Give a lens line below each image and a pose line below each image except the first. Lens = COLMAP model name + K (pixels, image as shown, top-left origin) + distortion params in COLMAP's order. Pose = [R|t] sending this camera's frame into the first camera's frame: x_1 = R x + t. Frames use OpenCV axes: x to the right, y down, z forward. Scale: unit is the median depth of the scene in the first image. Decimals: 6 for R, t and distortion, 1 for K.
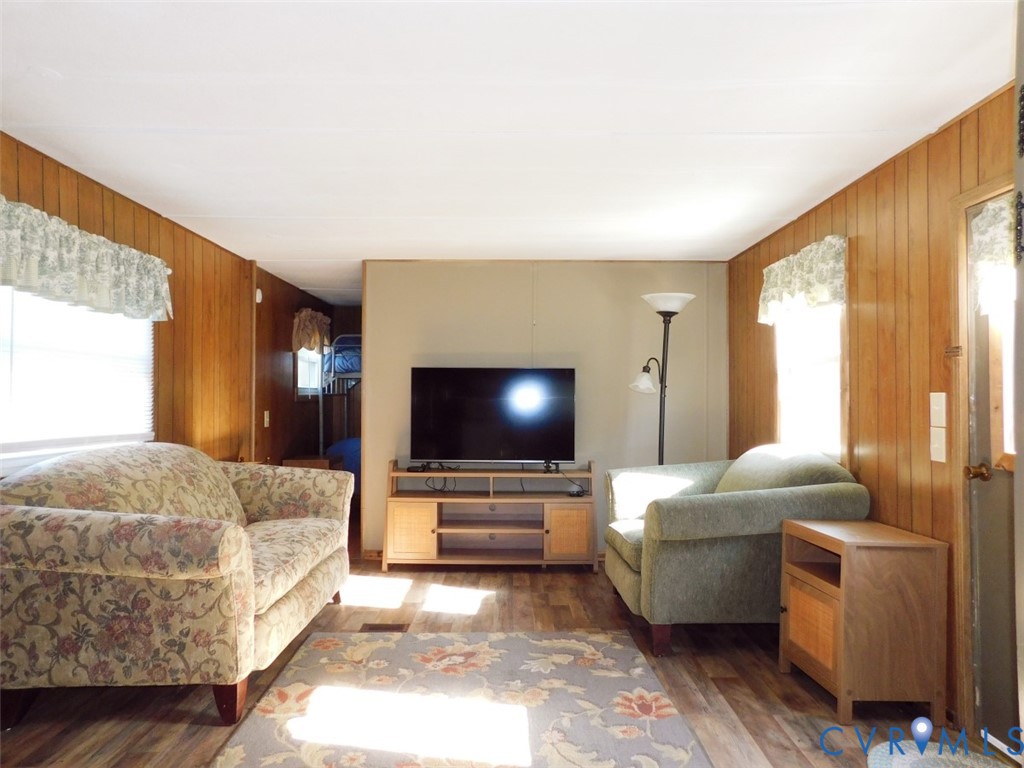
lens RADIAL K [[694.6, 0, 509.8], [0, 694.6, 379.3], [0, 0, 1]] dist [-0.045491, 0.058759]
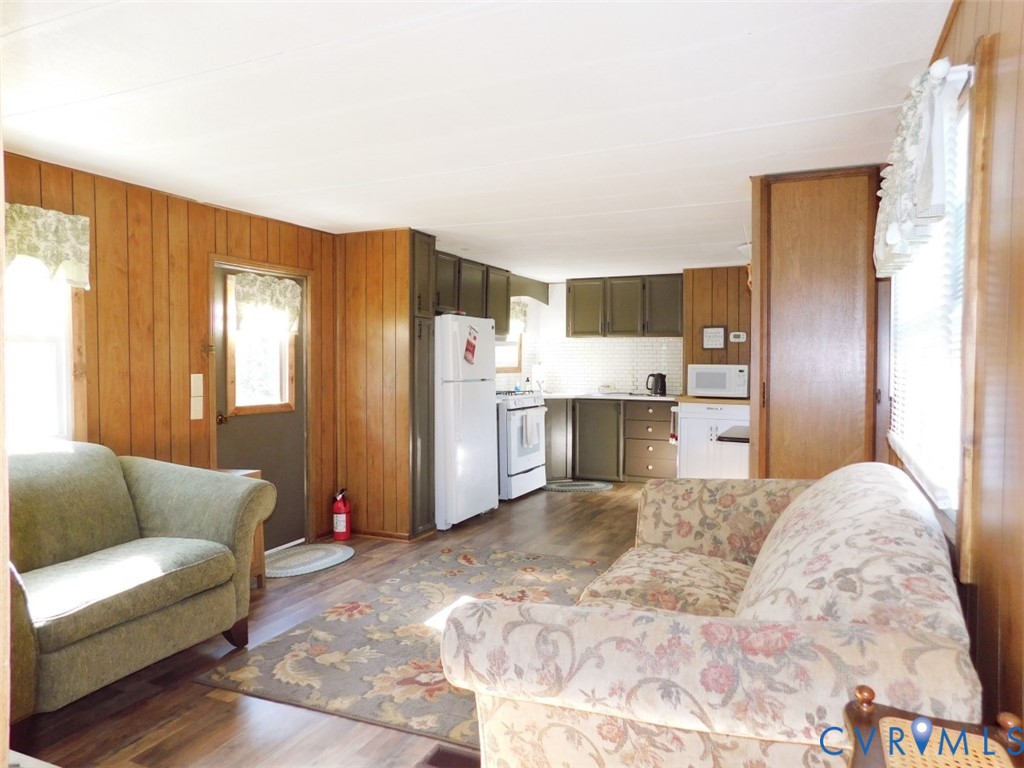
lens RADIAL K [[694.6, 0, 509.8], [0, 694.6, 379.3], [0, 0, 1]] dist [-0.045491, 0.058759]
pose [[-0.906083, -0.015000, 0.422834, -0.617896], [-0.012756, 0.999886, 0.008137, 0.009202], [-0.422908, 0.001979, -0.906170, 1.984089]]
